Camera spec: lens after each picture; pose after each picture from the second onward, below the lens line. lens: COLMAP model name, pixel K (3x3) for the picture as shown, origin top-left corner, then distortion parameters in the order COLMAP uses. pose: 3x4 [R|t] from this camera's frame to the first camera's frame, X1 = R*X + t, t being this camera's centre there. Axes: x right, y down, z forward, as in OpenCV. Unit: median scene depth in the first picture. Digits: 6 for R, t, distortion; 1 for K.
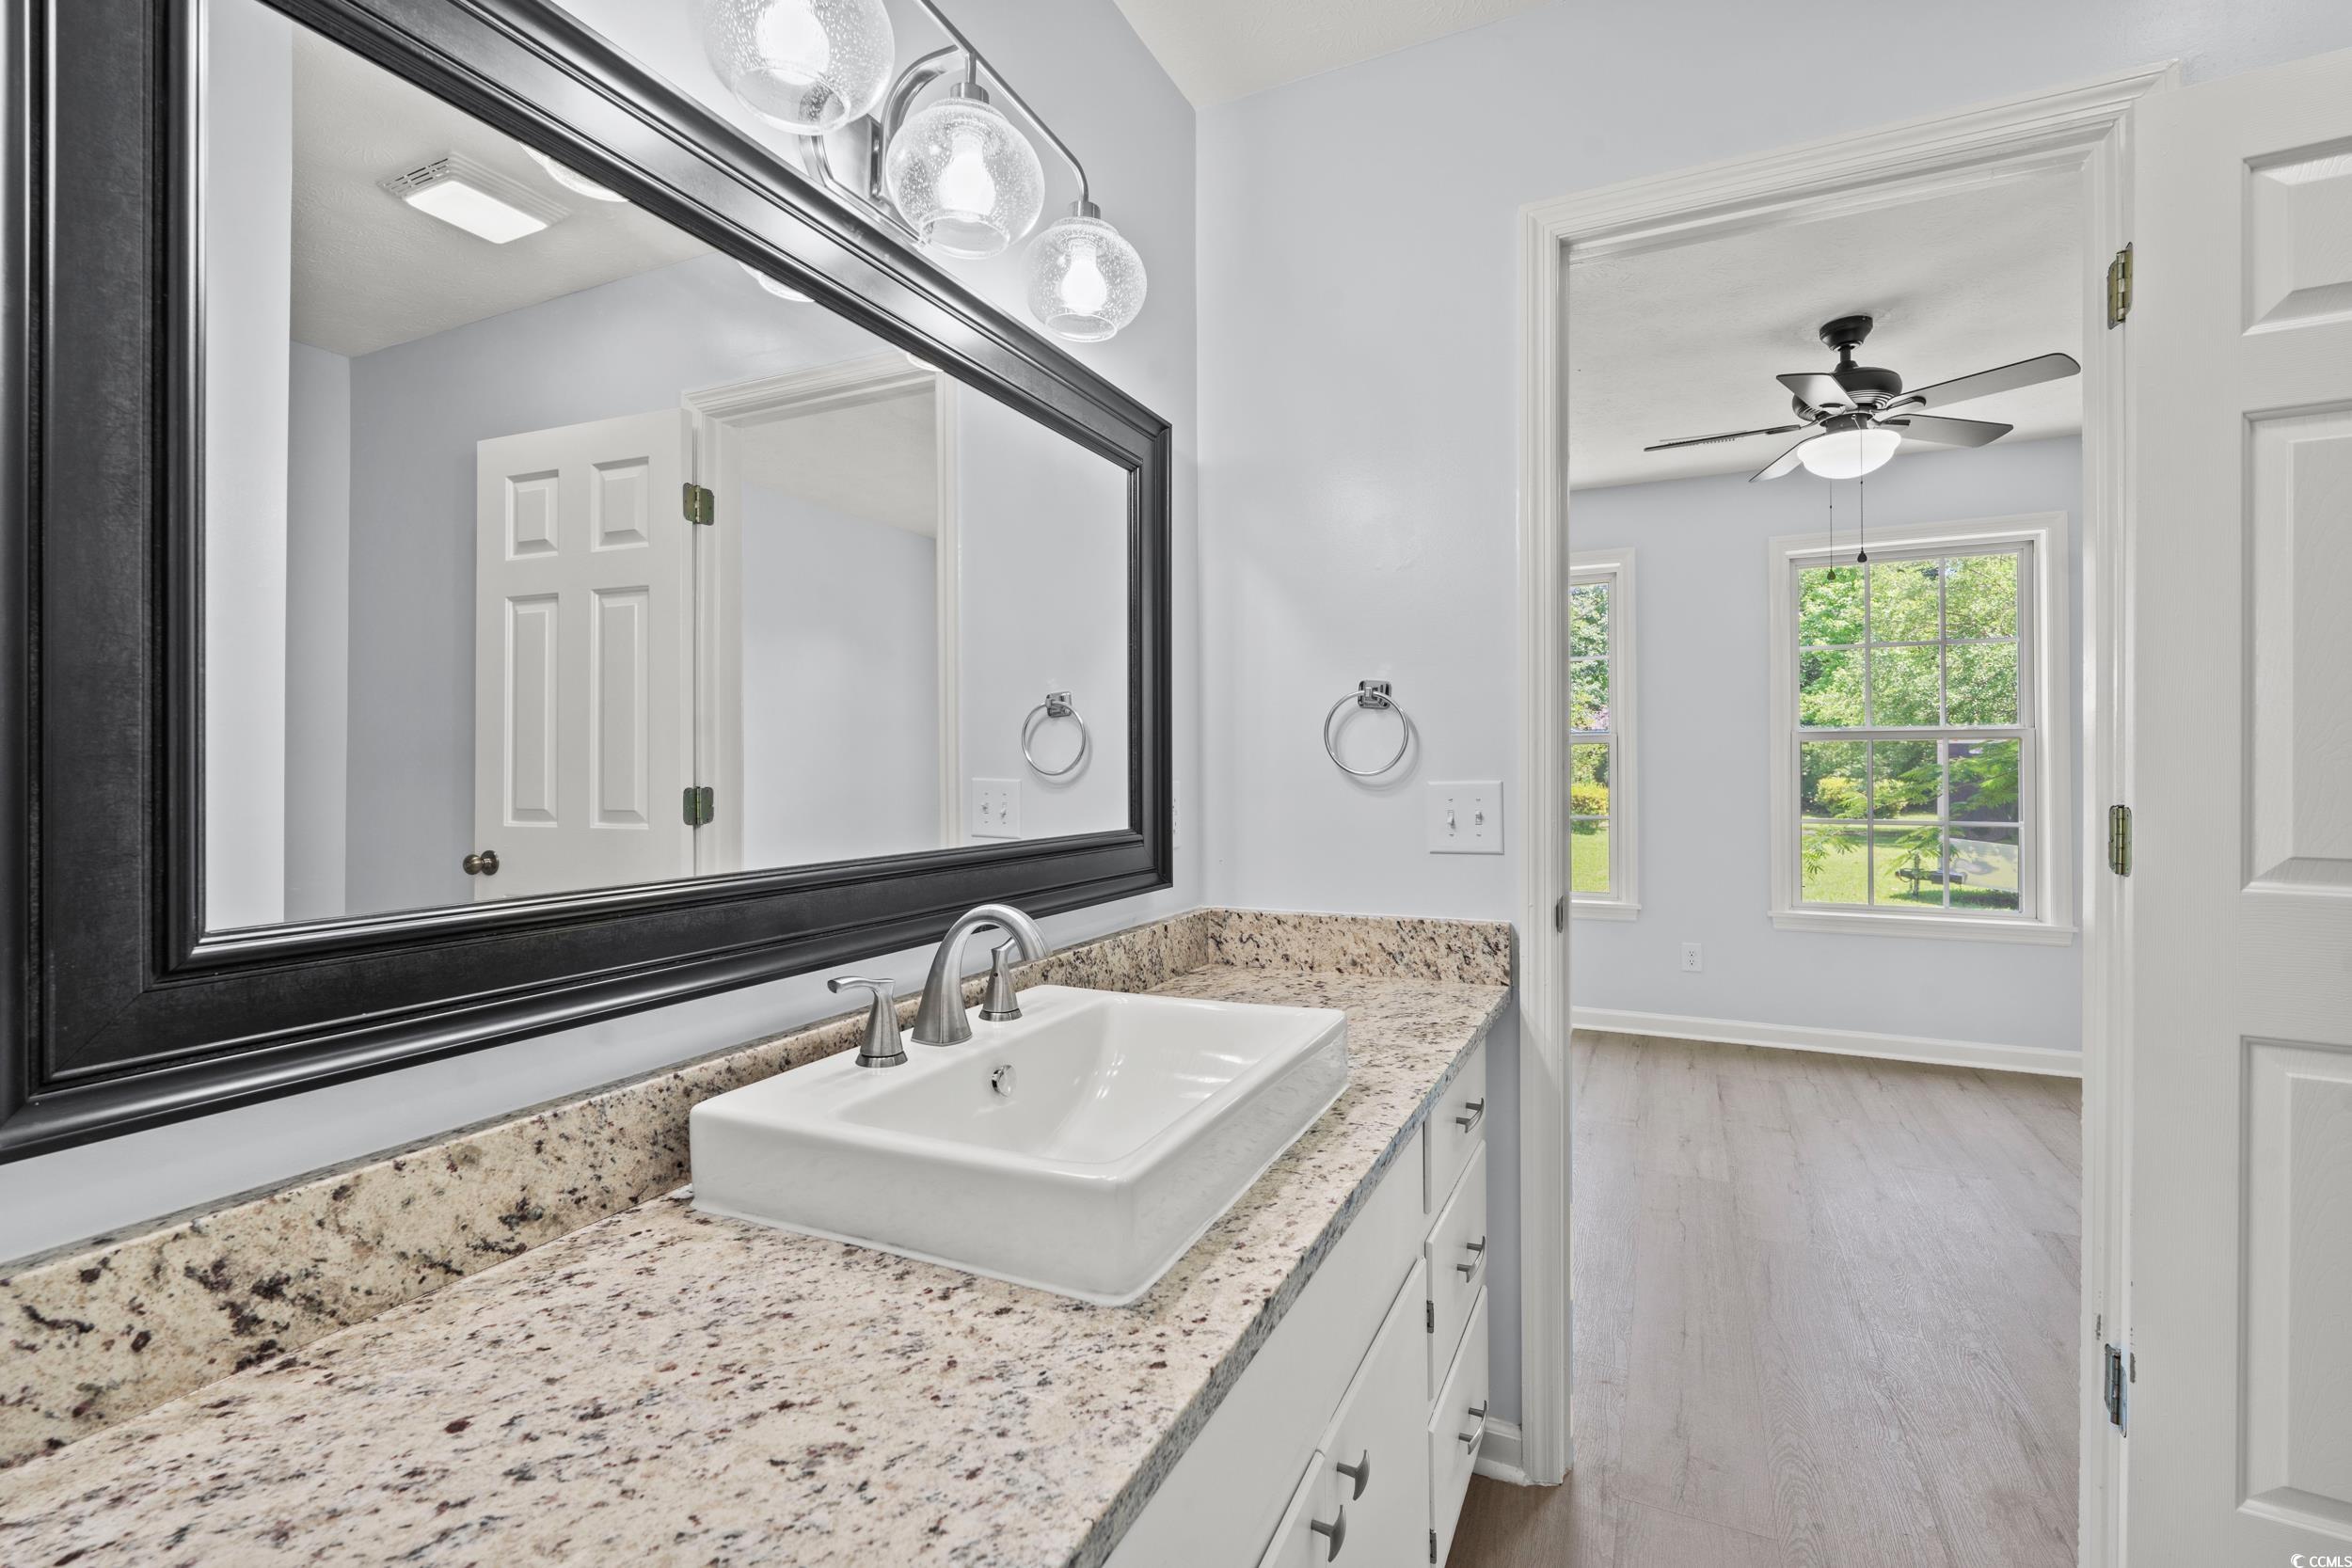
lens RADIAL K [[1039.4, 0, 1180.9], [0, 1039.4, 783.8], [0, 0, 1]] dist [-0.002644, 0.000743]
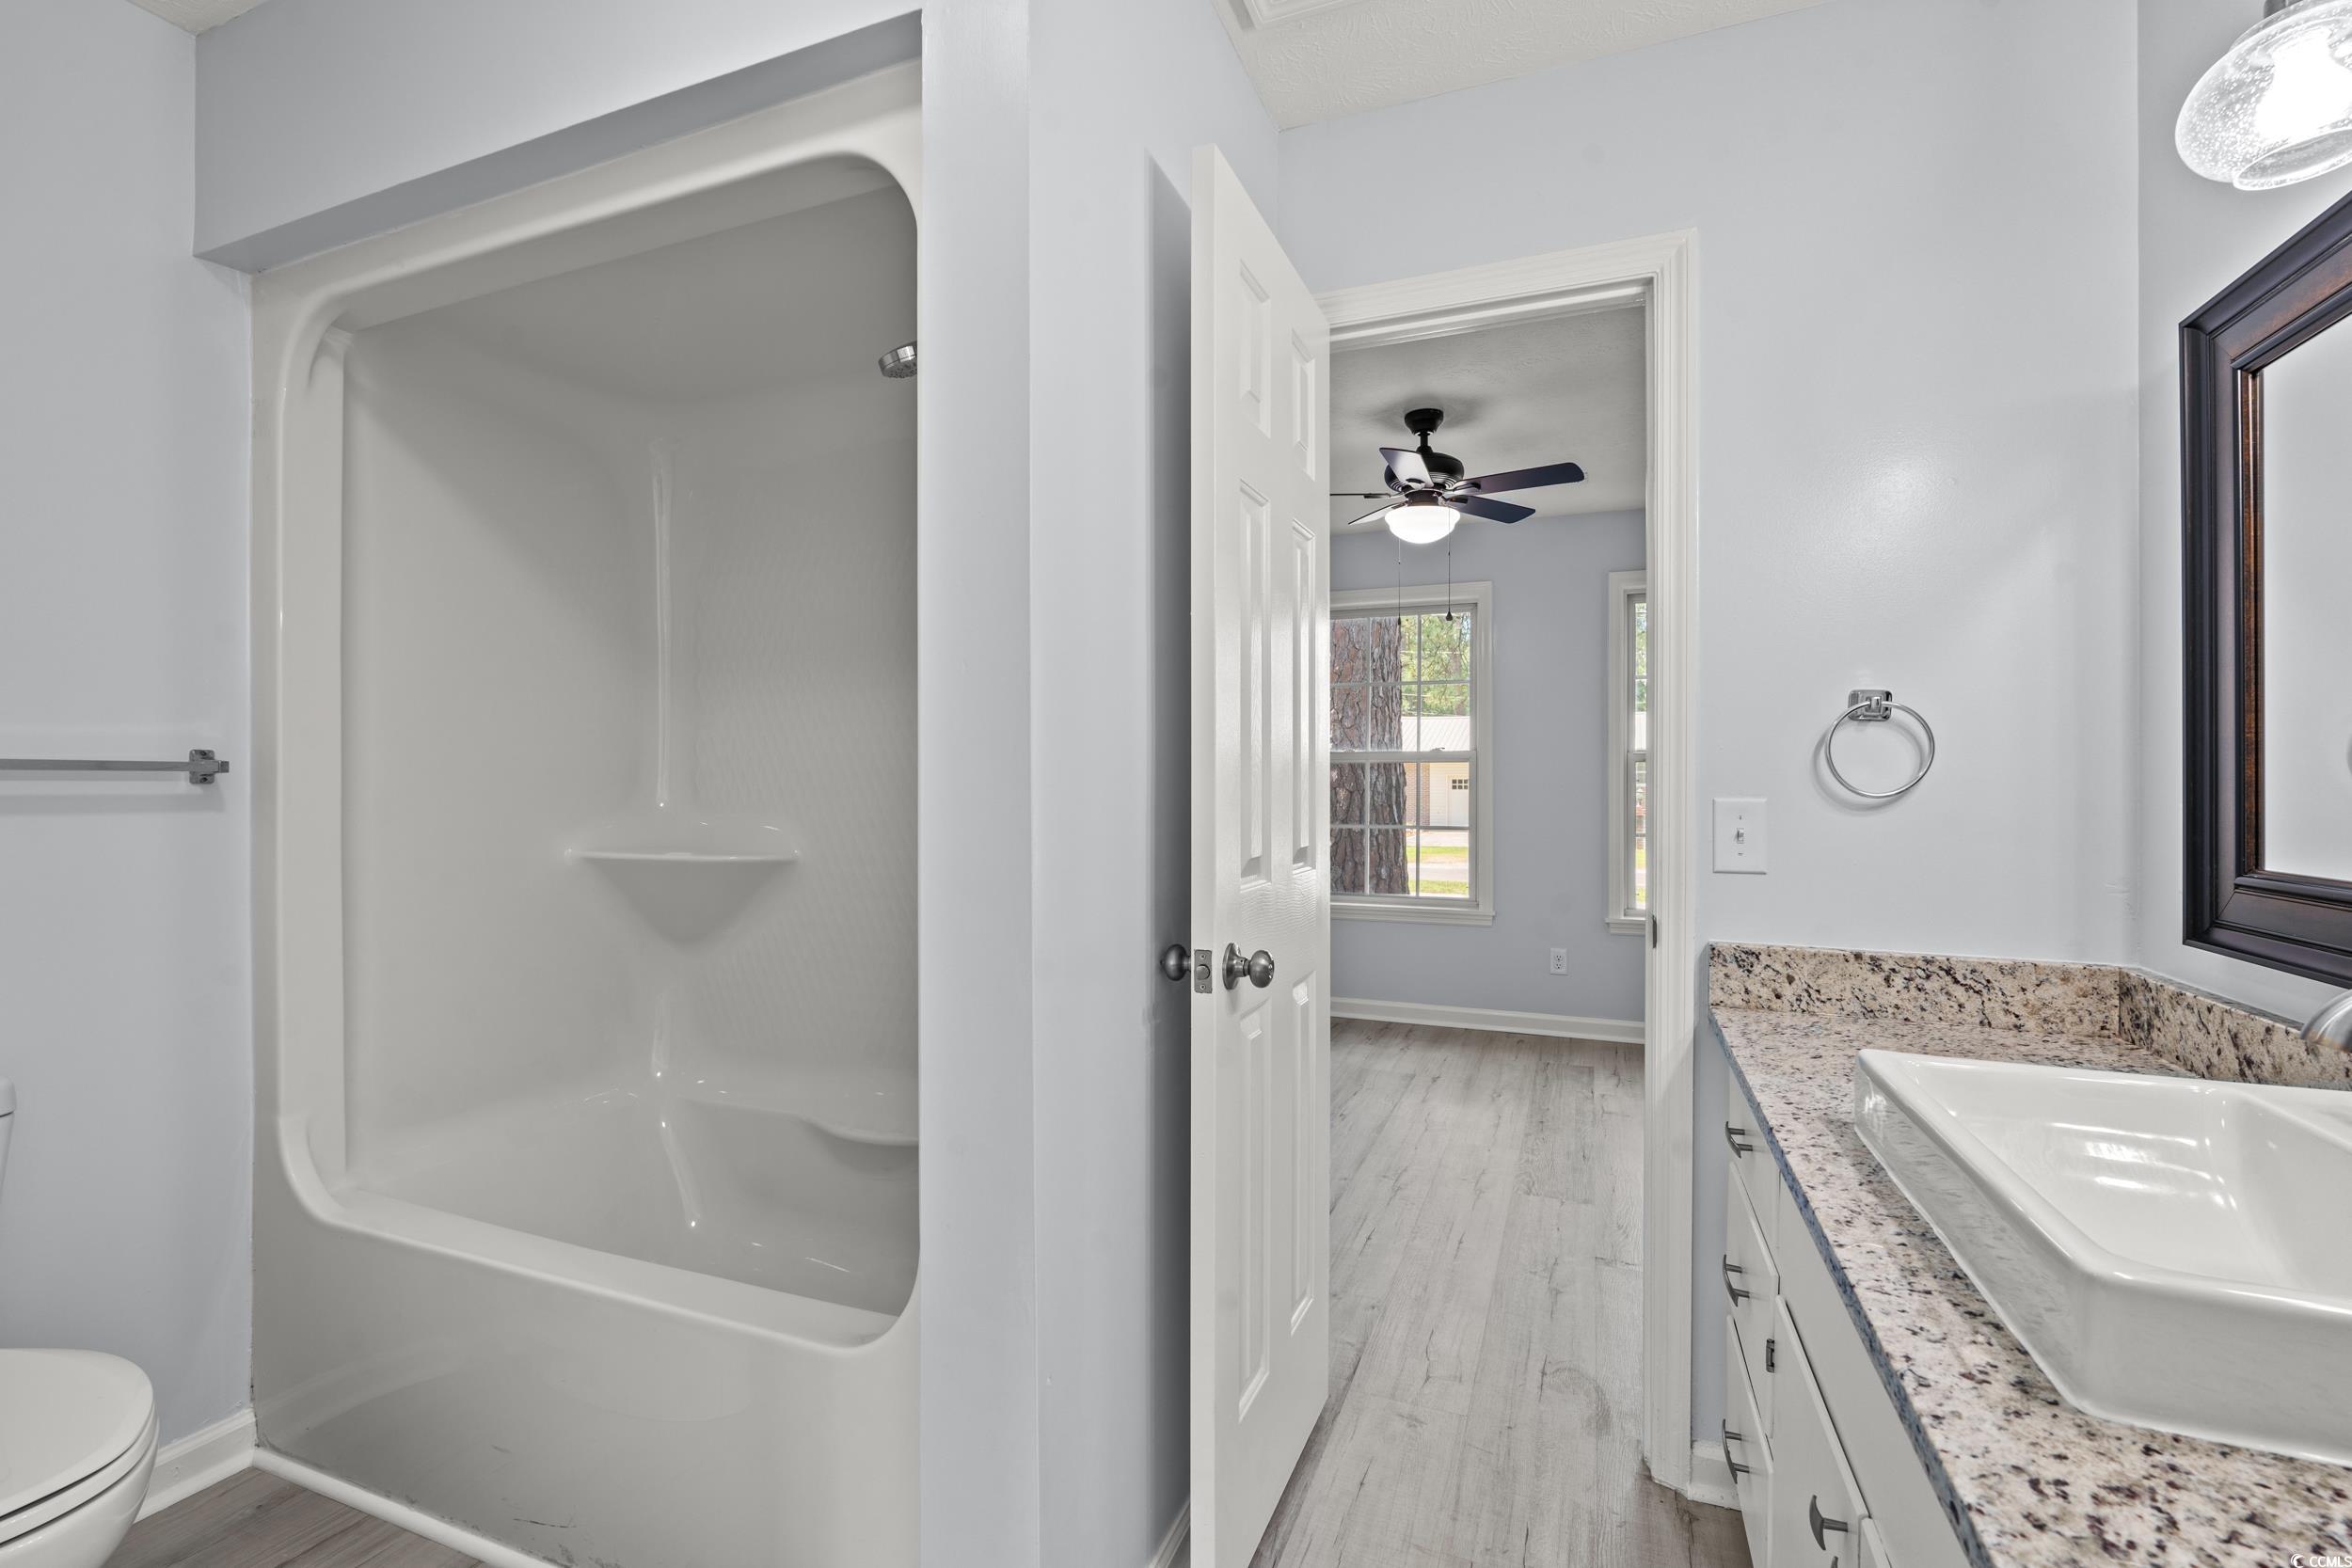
lens RADIAL K [[1025.3, 0, 1179.3], [0, 1025.3, 784.2], [0, 0, 1]] dist [-0.001962, -0.000267]
pose [[-0.997899, 0.007493, -0.064360, 0.832545], [0.006478, 0.999852, 0.015960, -0.043030], [0.064470, 0.015509, -0.997799, 1.921881]]
